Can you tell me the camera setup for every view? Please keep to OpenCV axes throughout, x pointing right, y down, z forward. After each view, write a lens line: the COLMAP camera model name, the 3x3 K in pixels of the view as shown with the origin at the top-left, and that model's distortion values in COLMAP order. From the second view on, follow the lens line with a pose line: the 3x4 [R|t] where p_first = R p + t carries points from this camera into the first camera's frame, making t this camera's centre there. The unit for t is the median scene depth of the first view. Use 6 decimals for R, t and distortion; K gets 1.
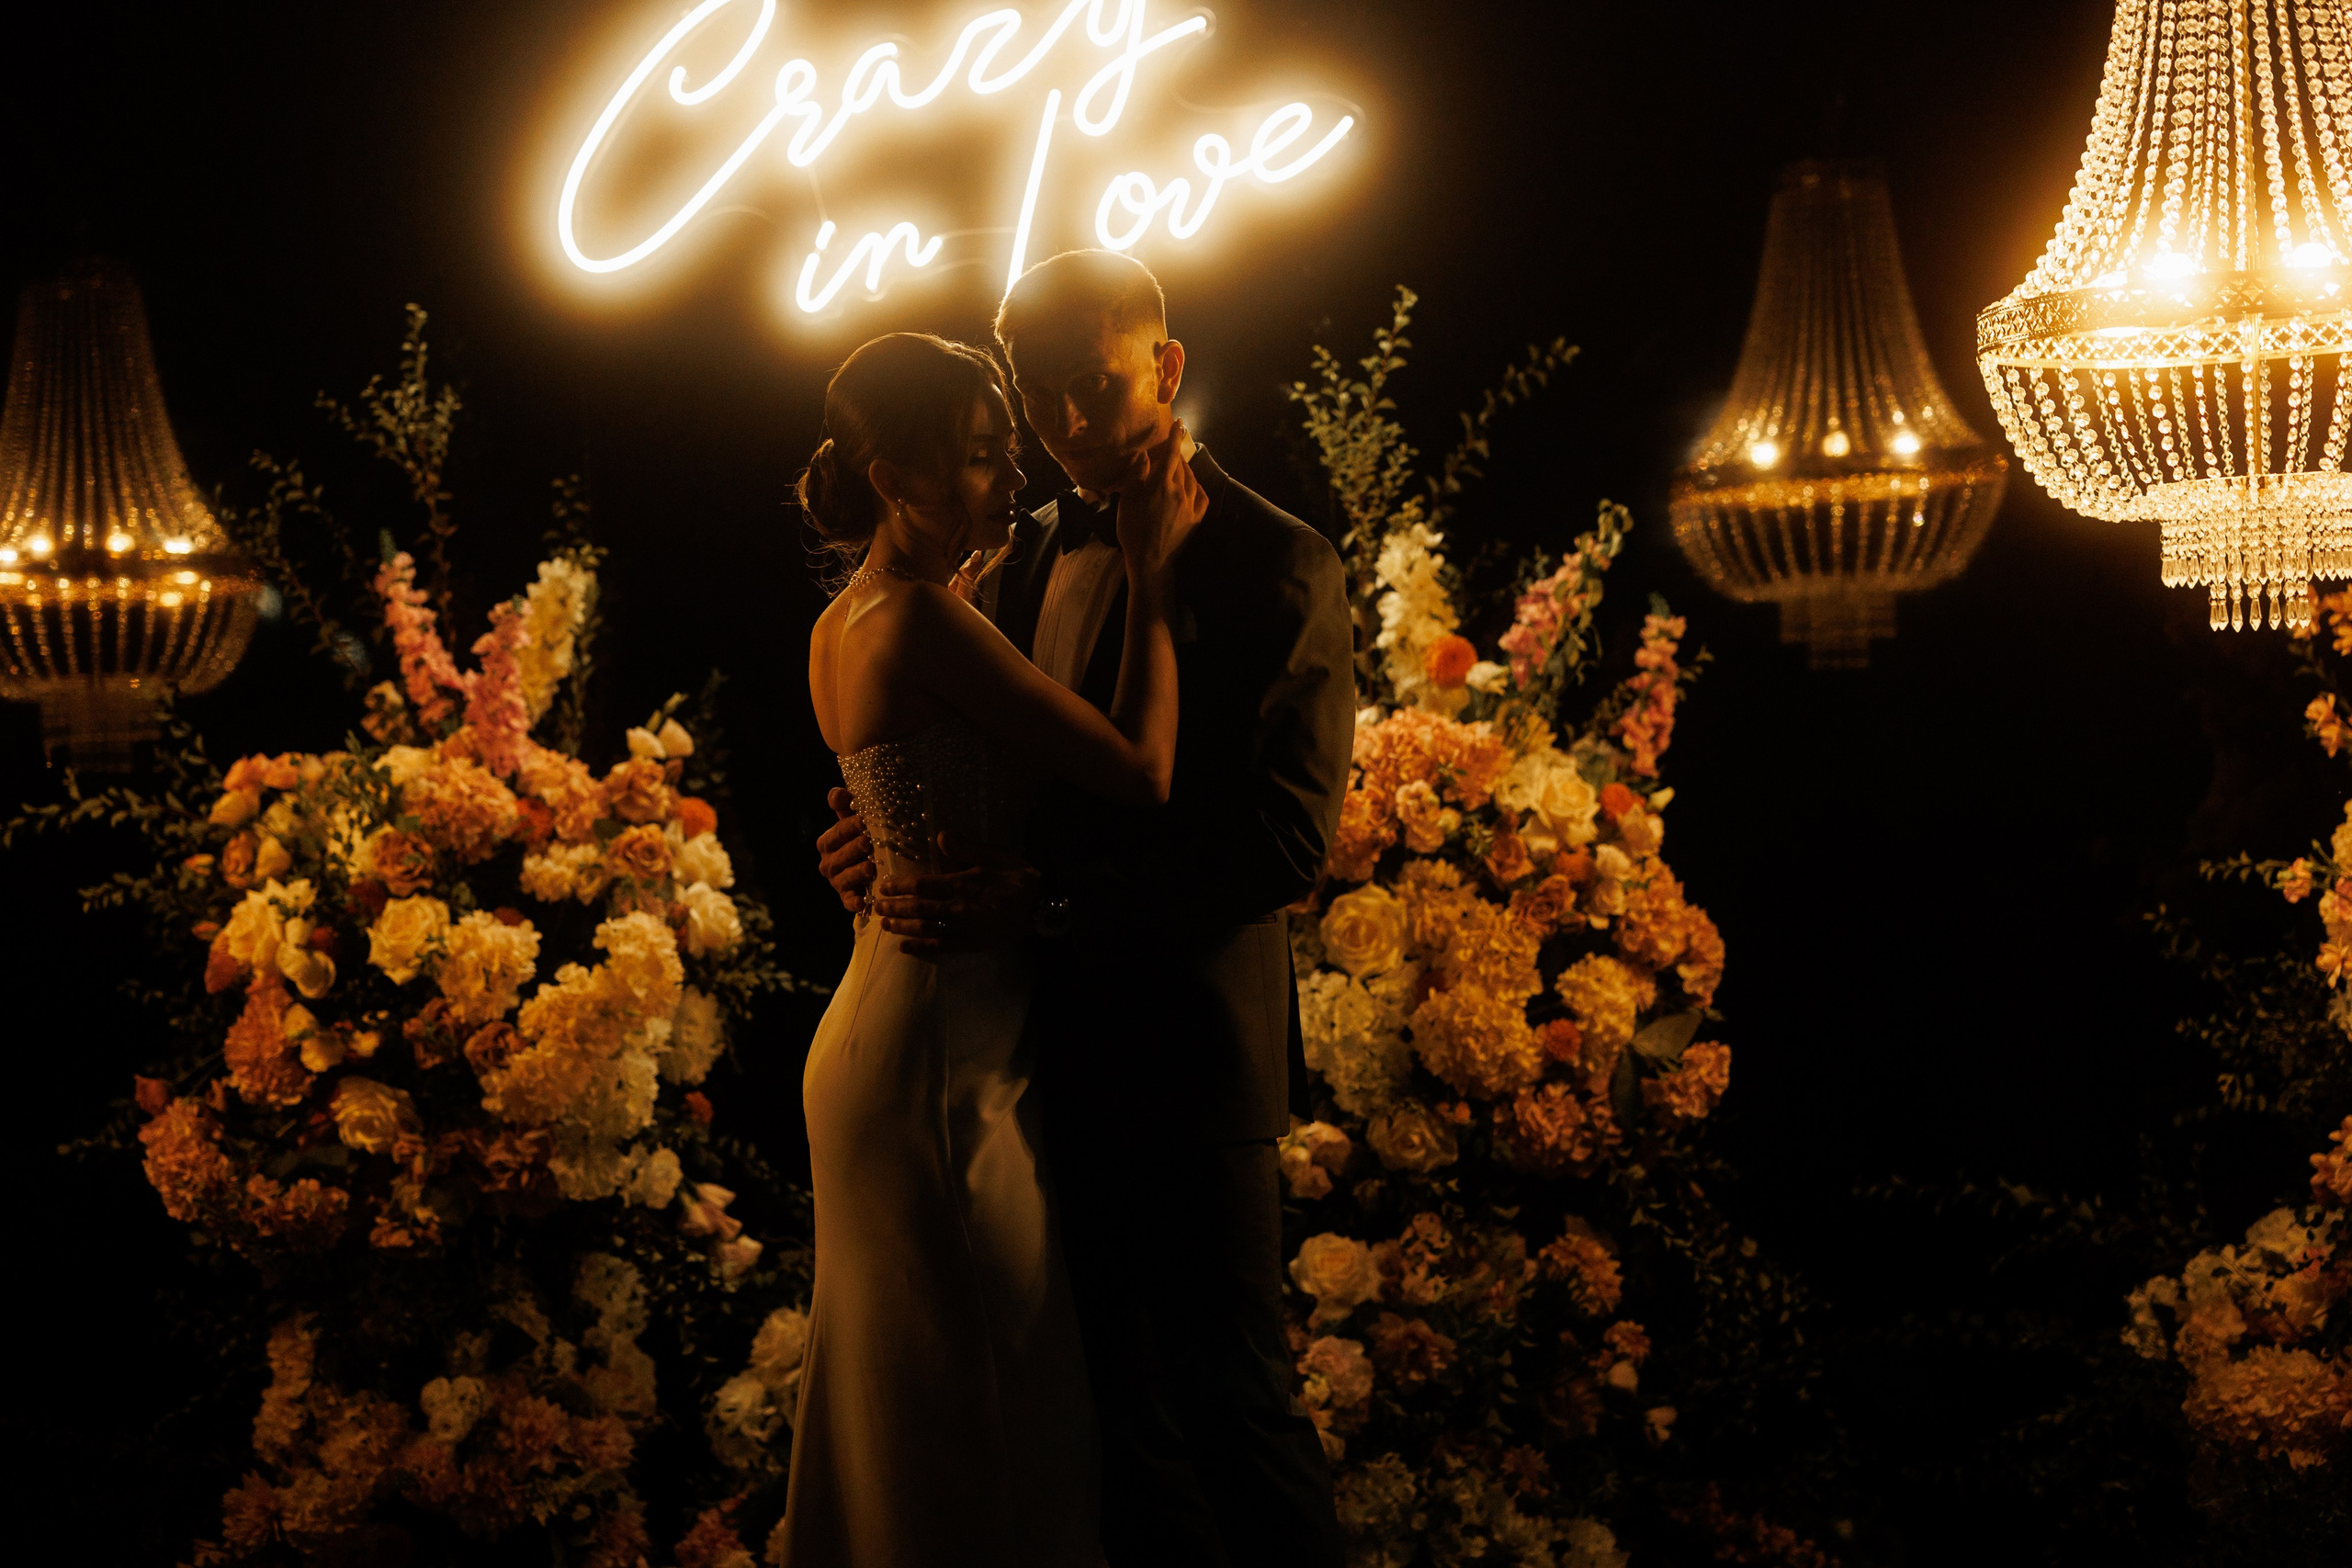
lens RADIAL K [[3460.0, 0, 1176.0], [0, 3460.0, 784.0], [0, 0, 1]] dist [0.001349, 0.018725]
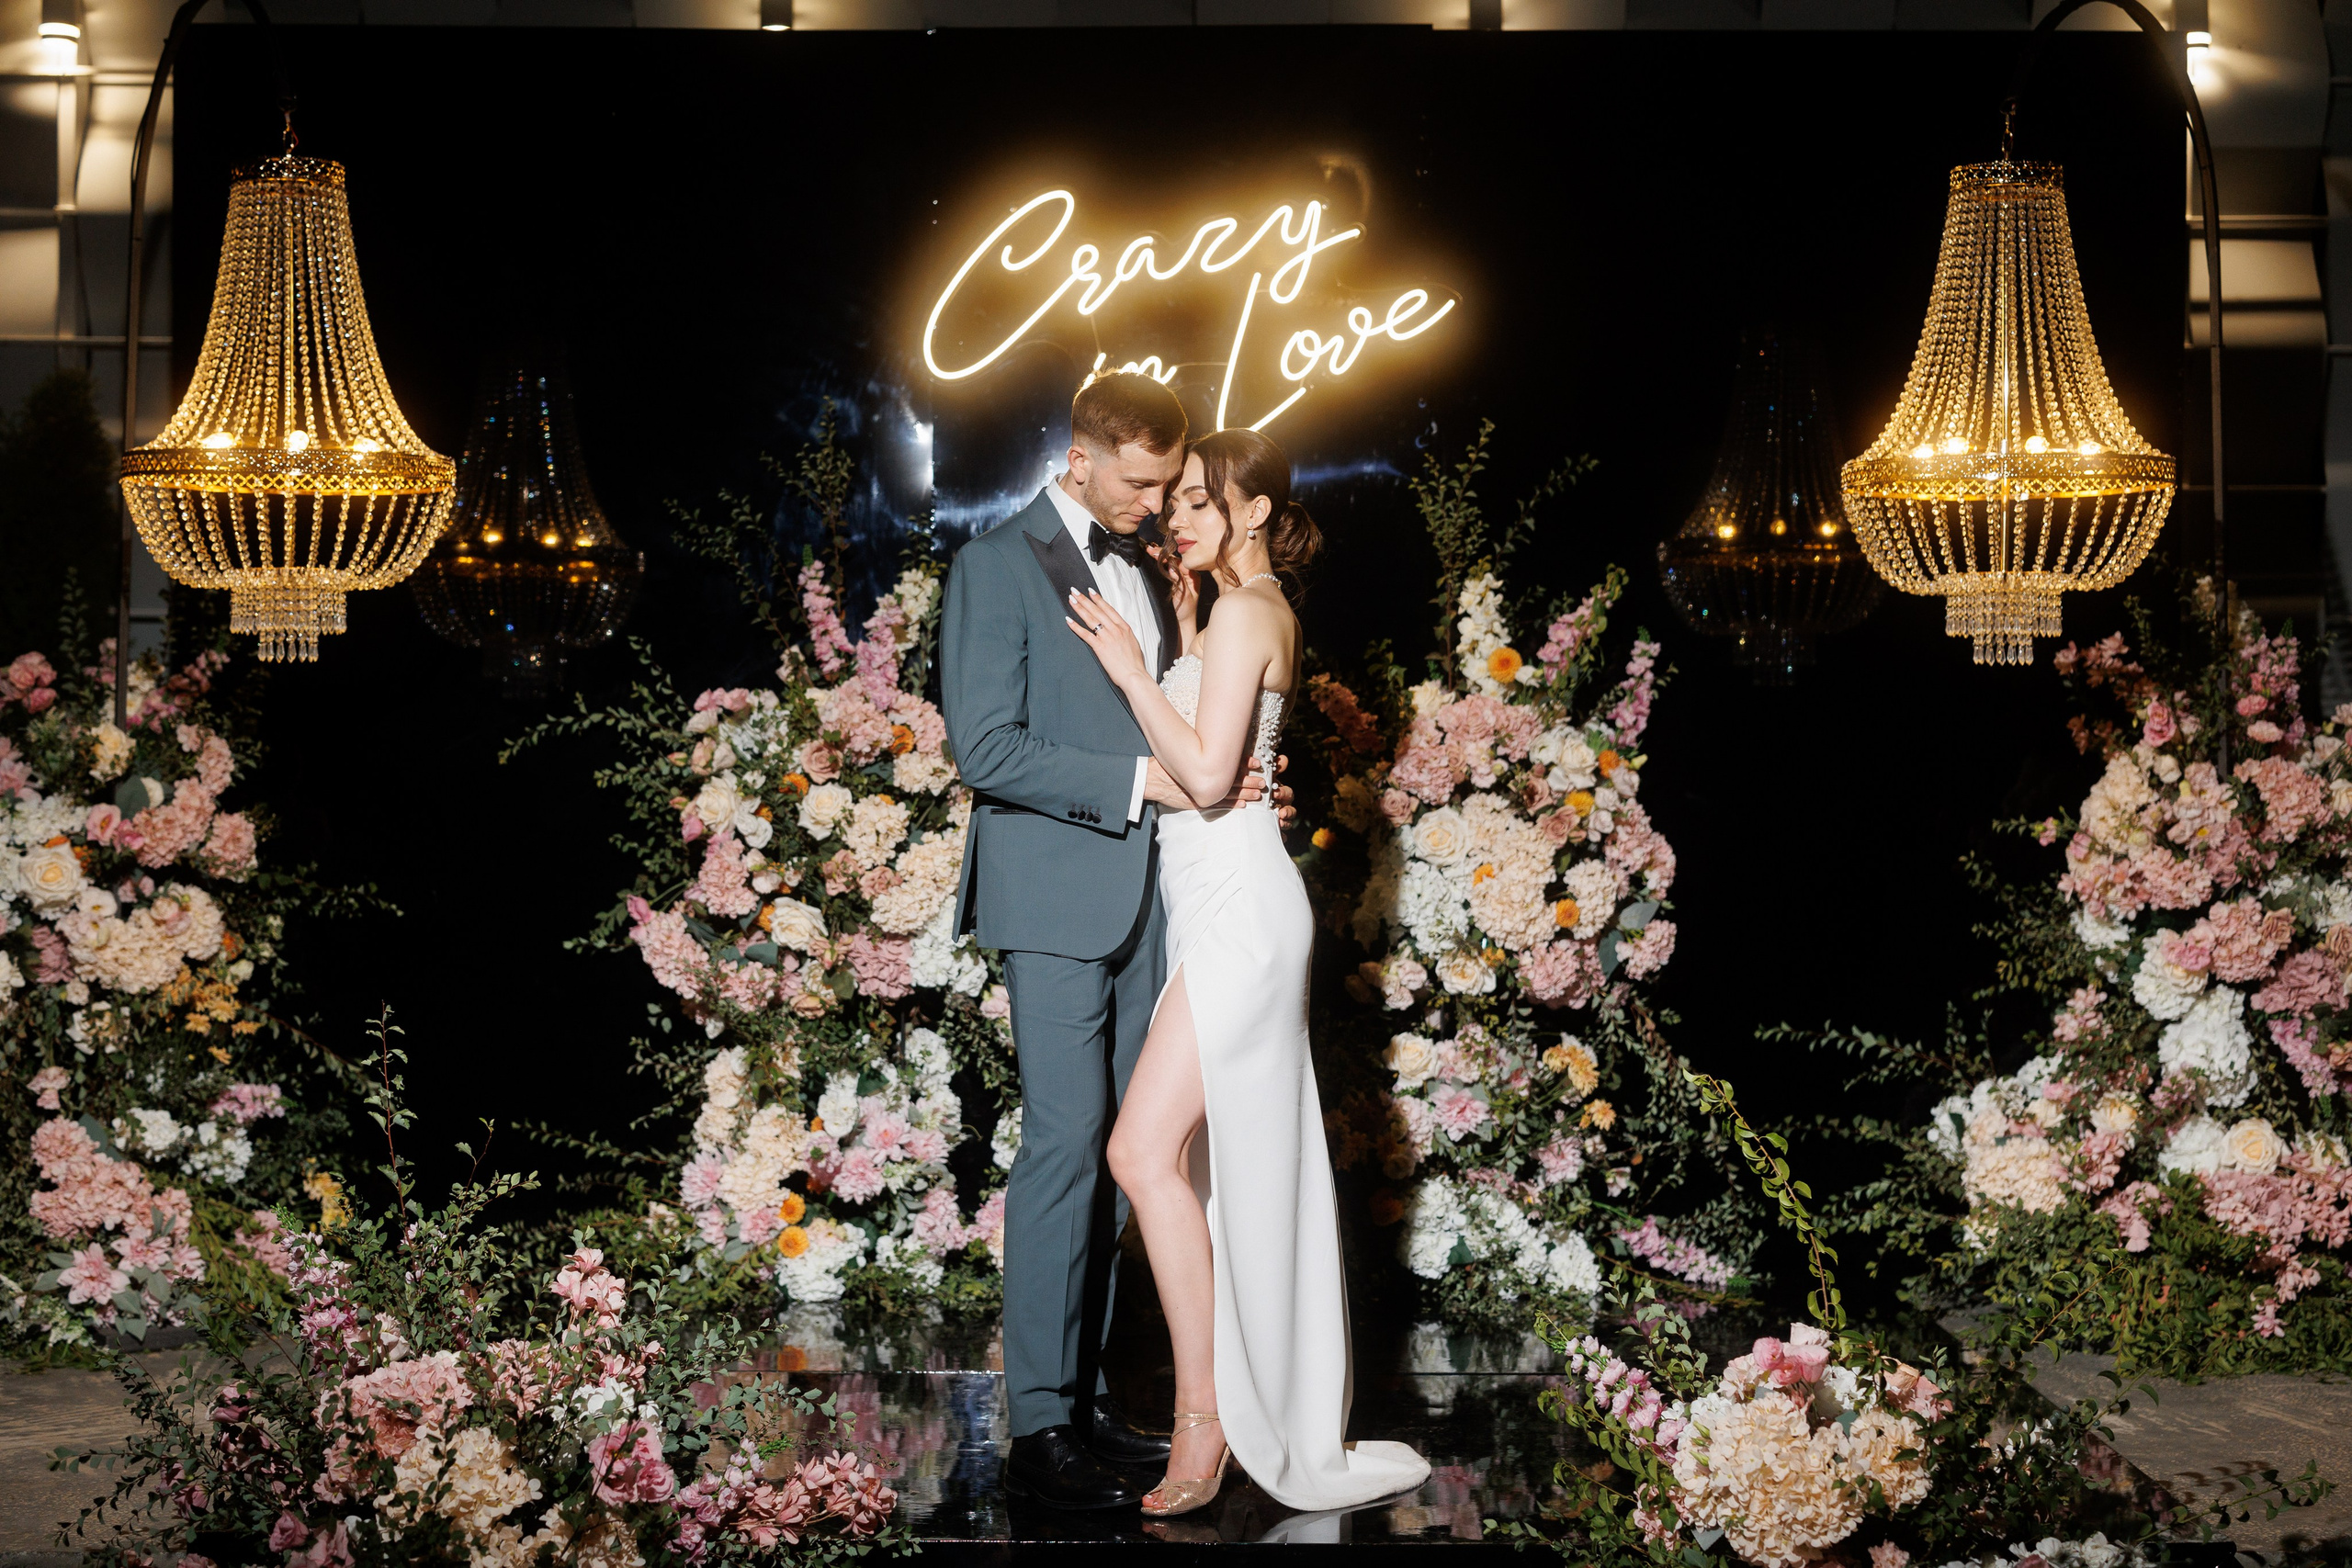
lens RADIAL K [[3315.1, 0, 1176.0], [0, 3315.1, 784.0], [0, 0, 1]] dist [0.019333, 0.008078]
pose [[0.998861, 0.047641, -0.002703, -0.058434], [-0.047647, 0.998862, -0.002227, 0.027131], [0.002594, 0.002353, 0.999994, -0.457917]]
